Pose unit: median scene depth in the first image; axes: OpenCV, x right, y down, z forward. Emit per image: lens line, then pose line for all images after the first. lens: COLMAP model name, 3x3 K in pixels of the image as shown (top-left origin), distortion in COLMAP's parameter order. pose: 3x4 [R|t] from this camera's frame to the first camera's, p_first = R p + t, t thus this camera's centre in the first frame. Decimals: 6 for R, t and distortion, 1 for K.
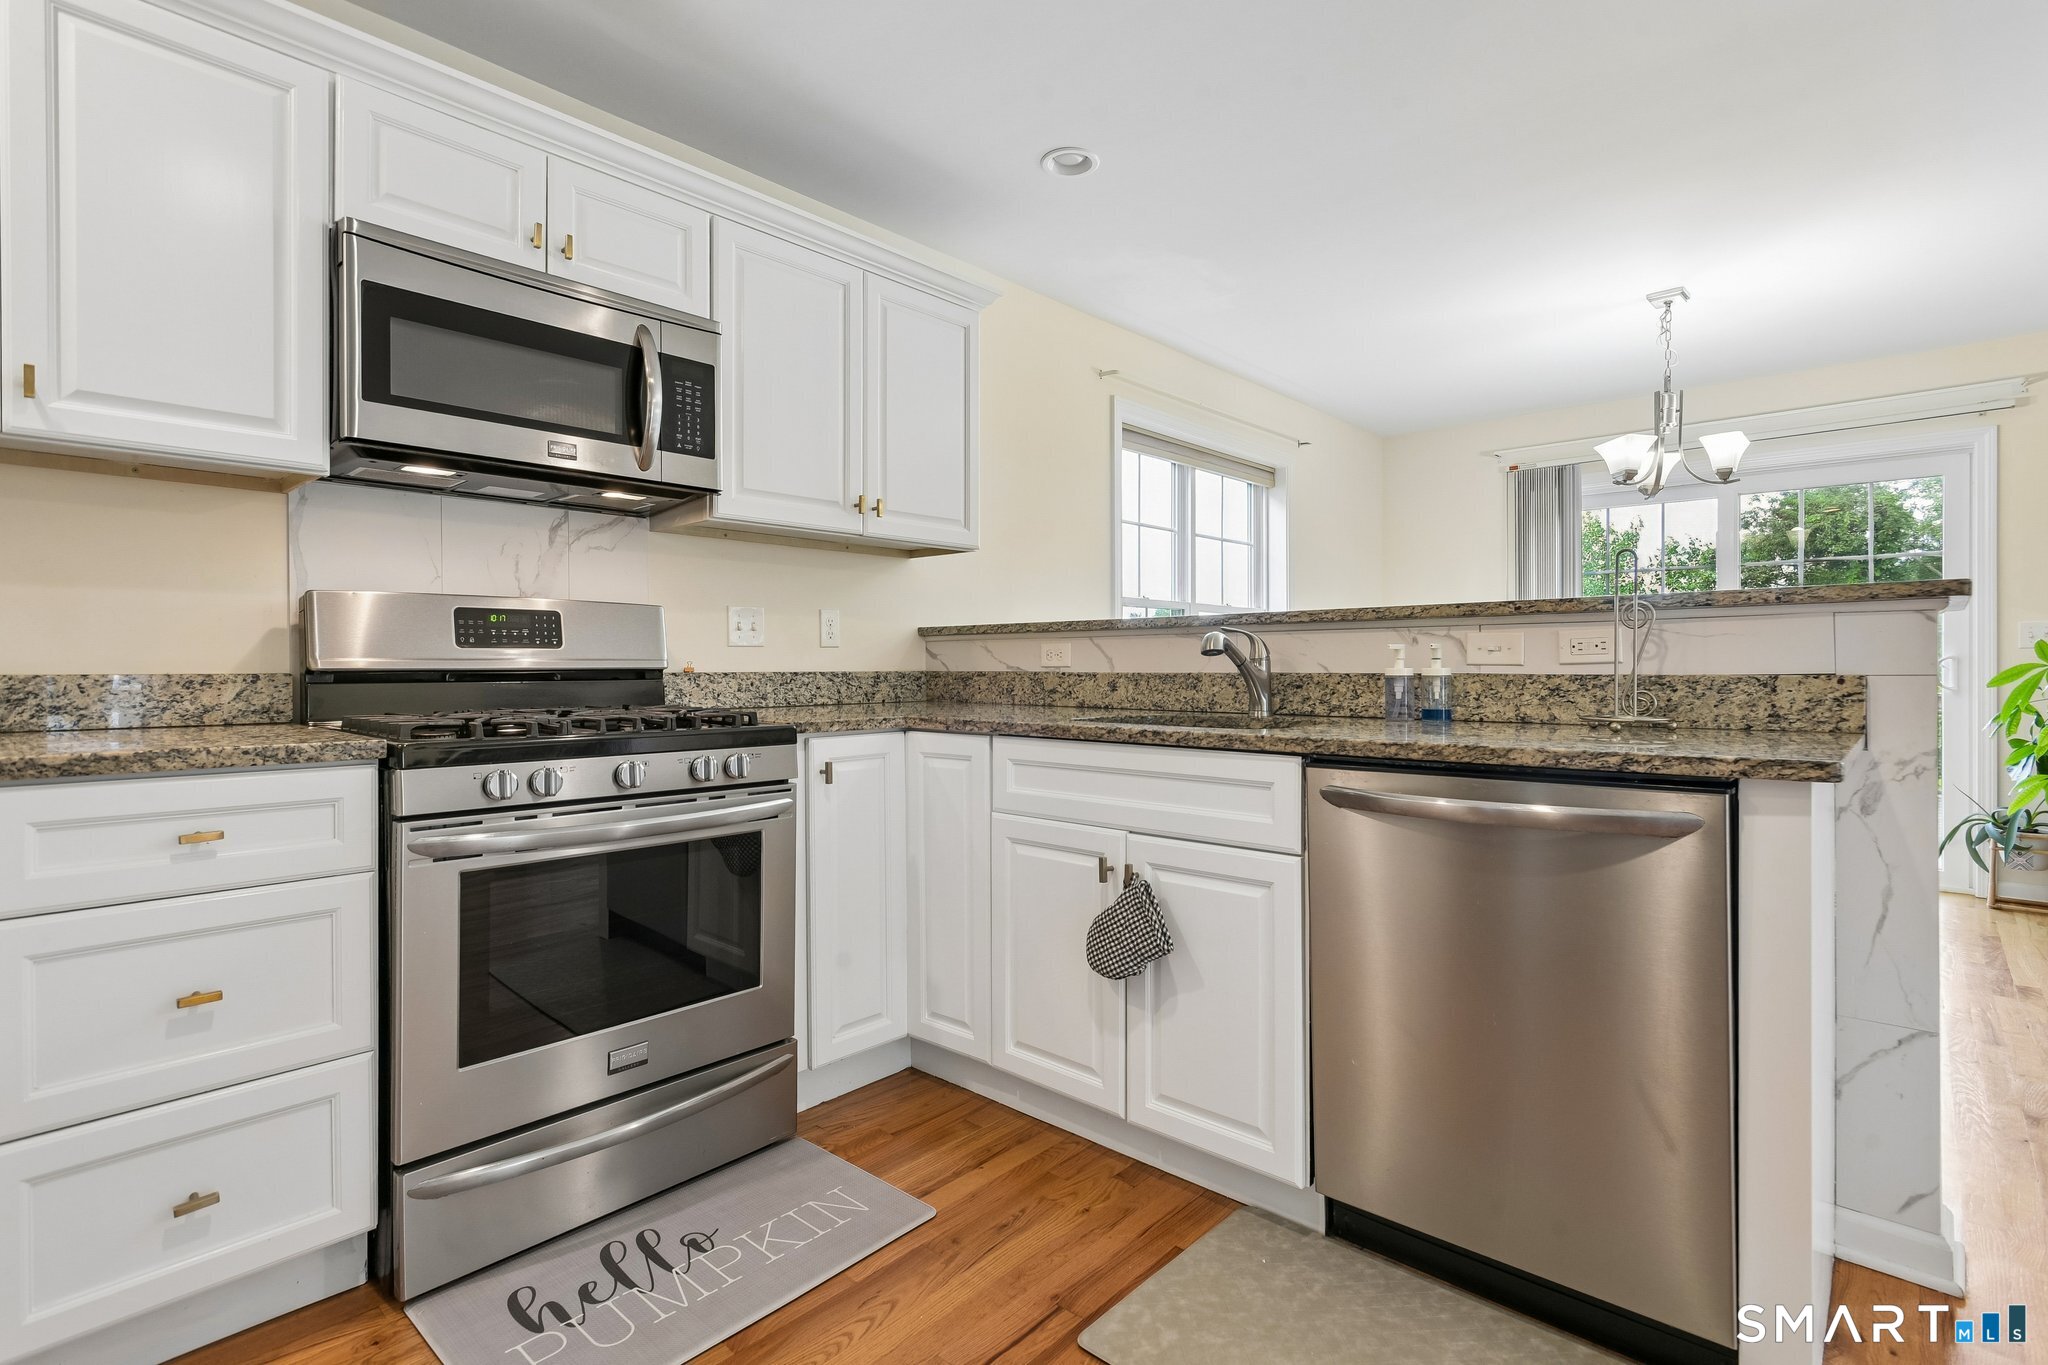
lens RADIAL K [[980.9, 0, 1020.7], [0, 980.9, 672.2], [0, 0, 1]] dist [-0.003839, 0.001437]
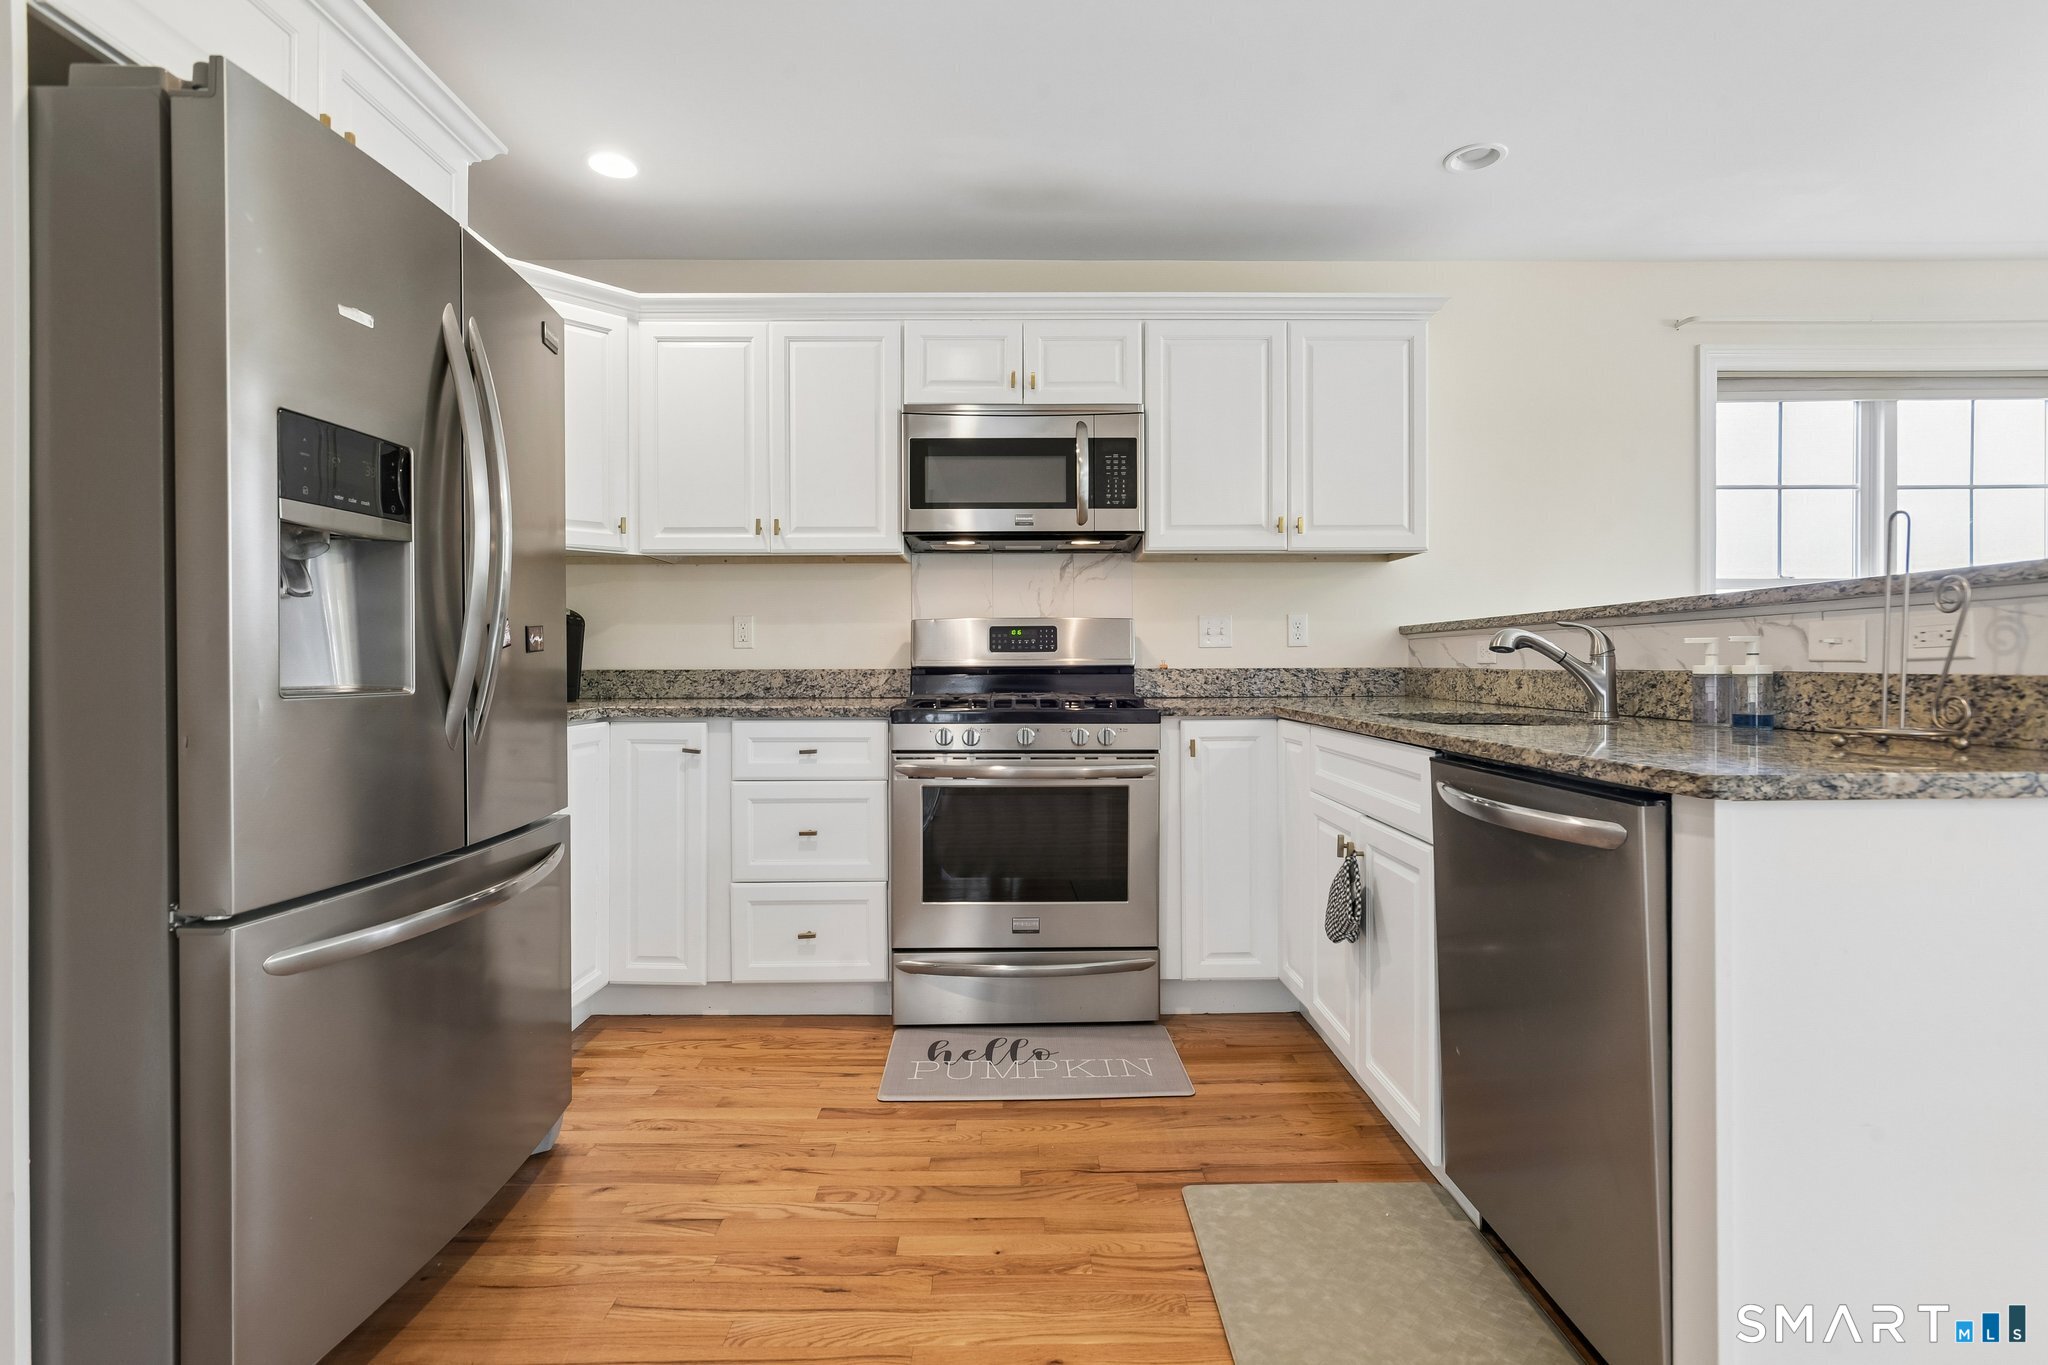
lens RADIAL K [[980.9, 0, 1024.1], [0, 980.9, 675.1], [0, 0, 1]] dist [-0.003839, 0.001437]
pose [[0.682071, 0.006897, -0.731254, 0.639162], [-0.001294, 0.999965, 0.008224, -0.002069], [0.731285, -0.004663, 0.682056, -0.023028]]
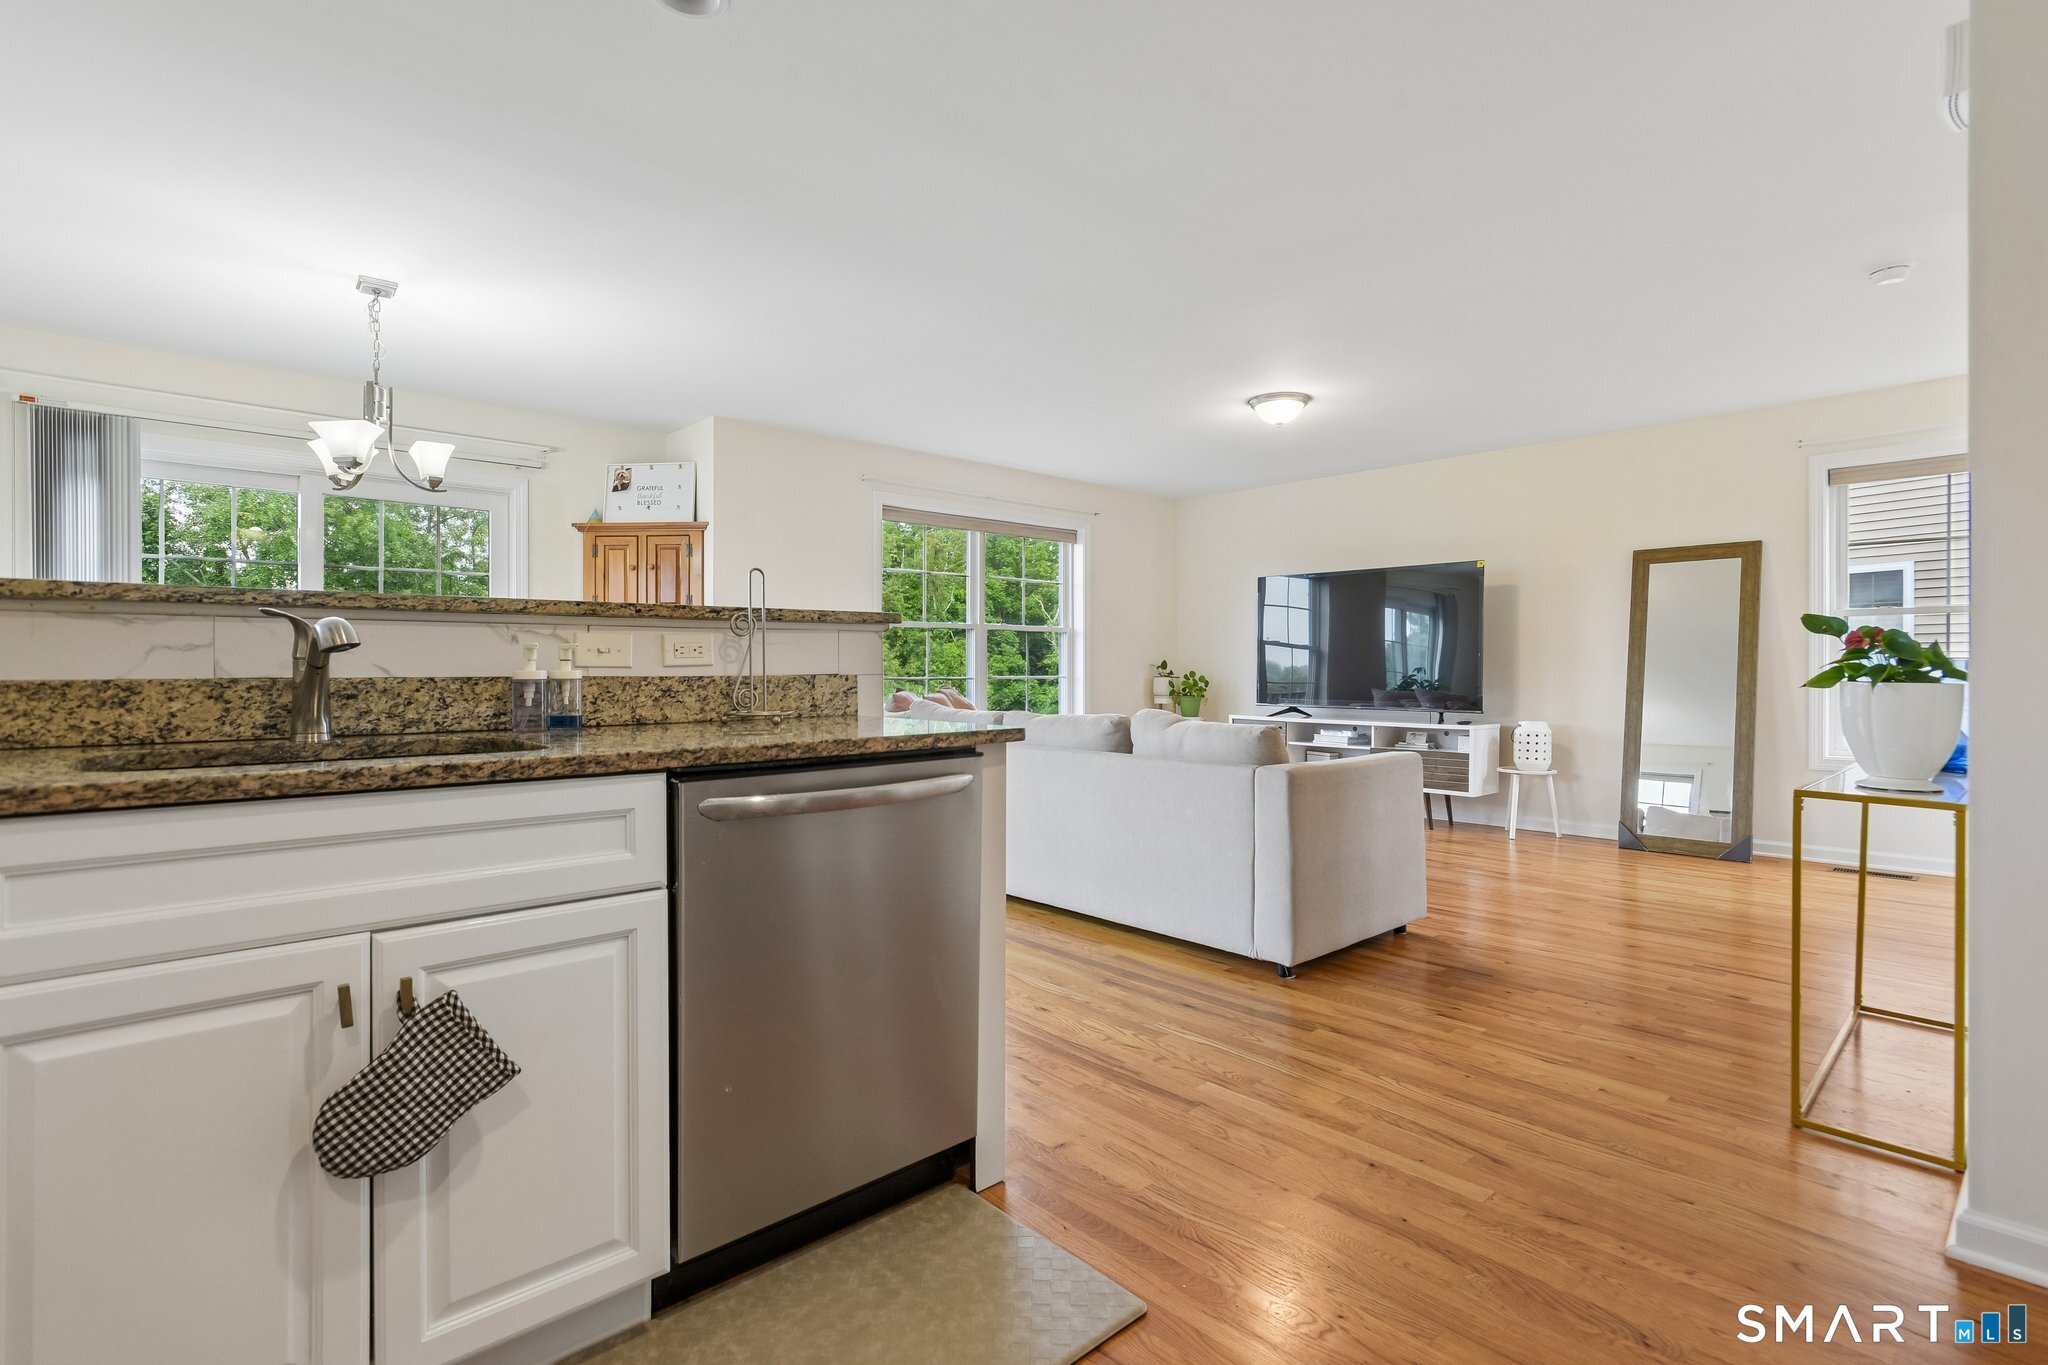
lens RADIAL K [[980.9, 0, 1038.2], [0, 980.9, 674.9], [0, 0, 1]] dist [-0.003839, 0.001437]
pose [[0.072537, -0.005299, 0.997352, -0.471229], [0.006127, 0.999969, 0.004867, -0.001989], [-0.997347, 0.005757, 0.072567, 0.520321]]
